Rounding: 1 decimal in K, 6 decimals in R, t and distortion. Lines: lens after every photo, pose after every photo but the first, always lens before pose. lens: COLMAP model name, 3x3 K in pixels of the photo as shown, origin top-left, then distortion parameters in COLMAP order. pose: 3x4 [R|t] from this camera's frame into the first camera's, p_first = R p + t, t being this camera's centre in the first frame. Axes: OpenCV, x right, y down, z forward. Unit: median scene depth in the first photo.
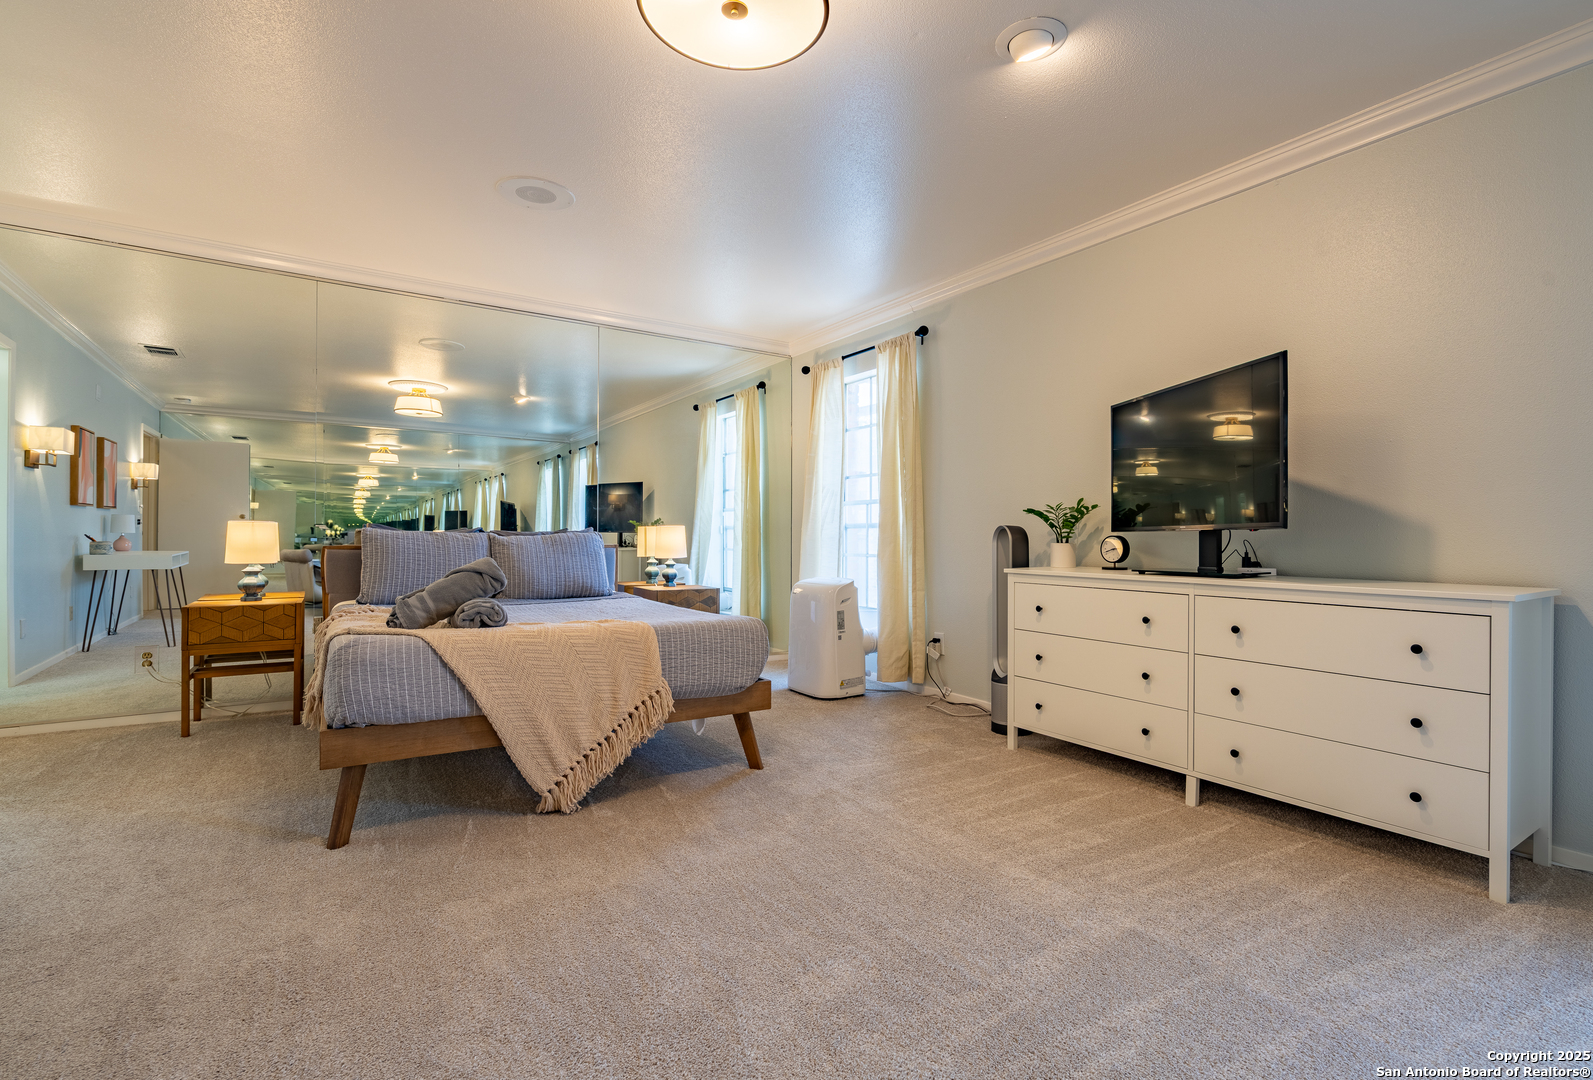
lens RADIAL K [[772.6, 0, 796.5], [0, 772.6, 540.0], [0, 0, 1]] dist [0.001277, 0.000546]
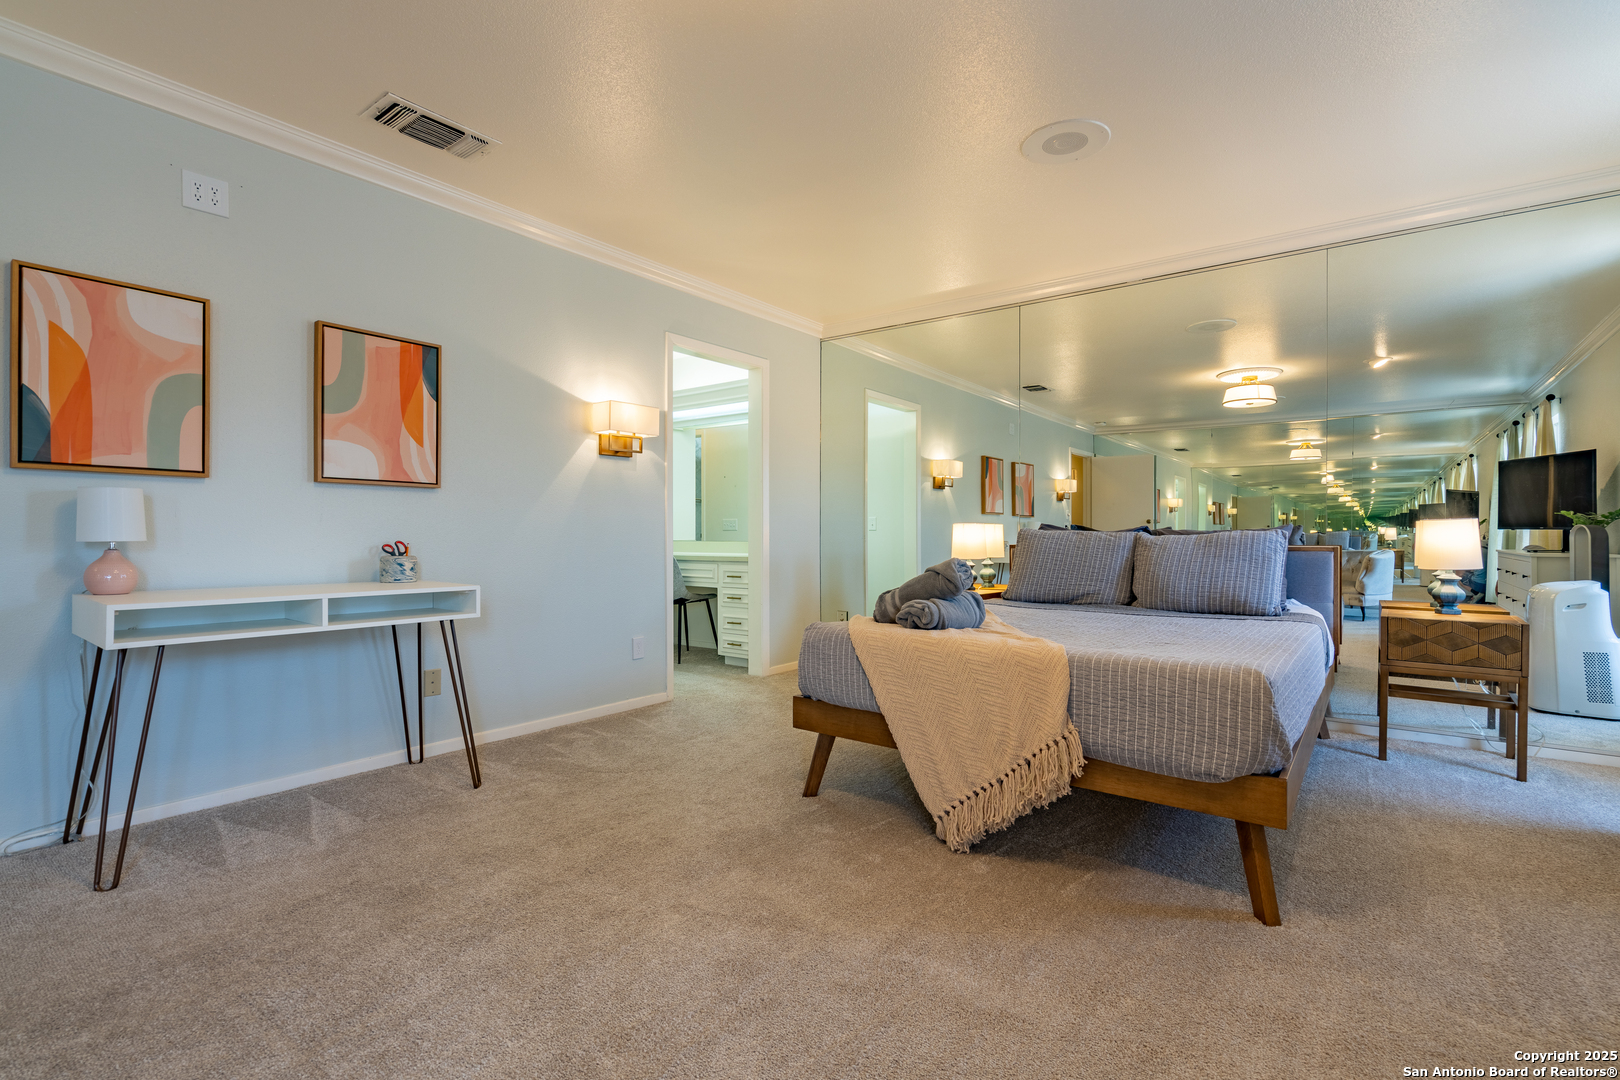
lens RADIAL K [[741.7, 0, 810.0], [0, 741.7, 540.0], [0, 0, 1]] dist [-0.001962, 0.000273]
pose [[0.339015, 0.003011, -0.940776, 0.265563], [-0.003442, 0.999992, 0.001960, -0.000538], [0.940775, 0.002574, 0.339023, 0.336342]]
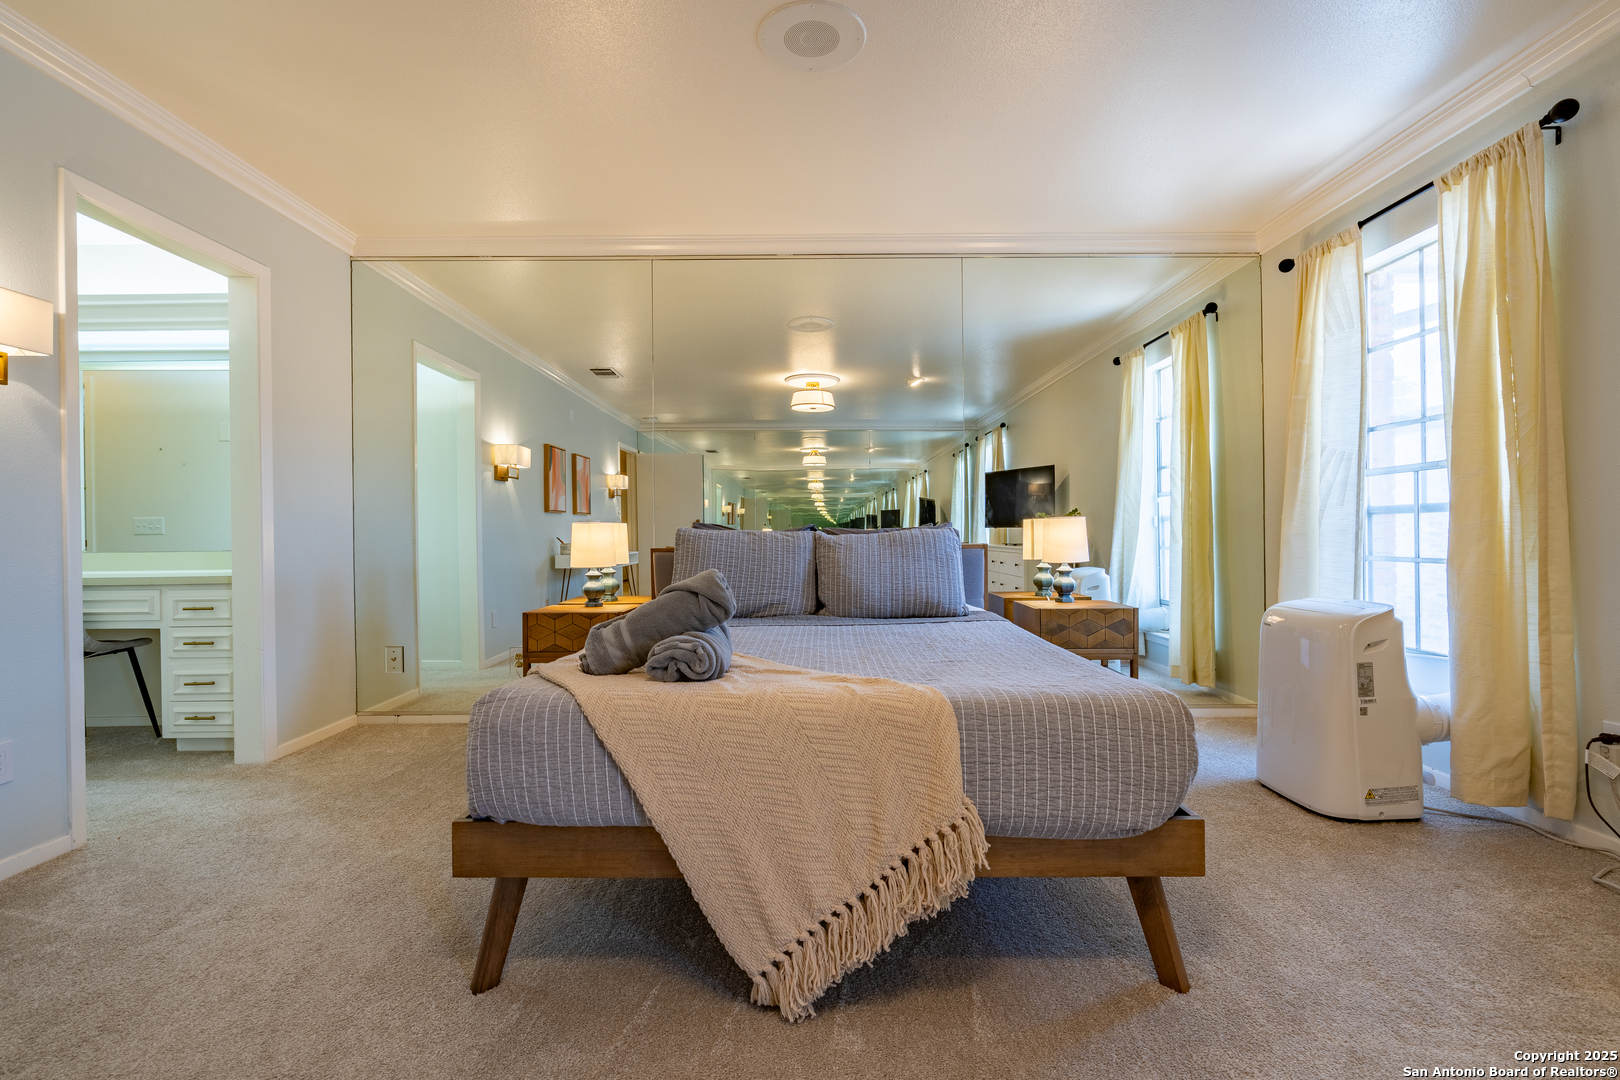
lens RADIAL K [[750.7, 0, 801.5], [0, 750.7, 535.1], [0, 0, 1]] dist [-0.003417, 0.001068]
pose [[0.841079, -0.011864, -0.540782, 0.008829], [0.011820, 0.999924, -0.003553, -0.002435], [0.540783, -0.003404, 0.841155, 0.323555]]
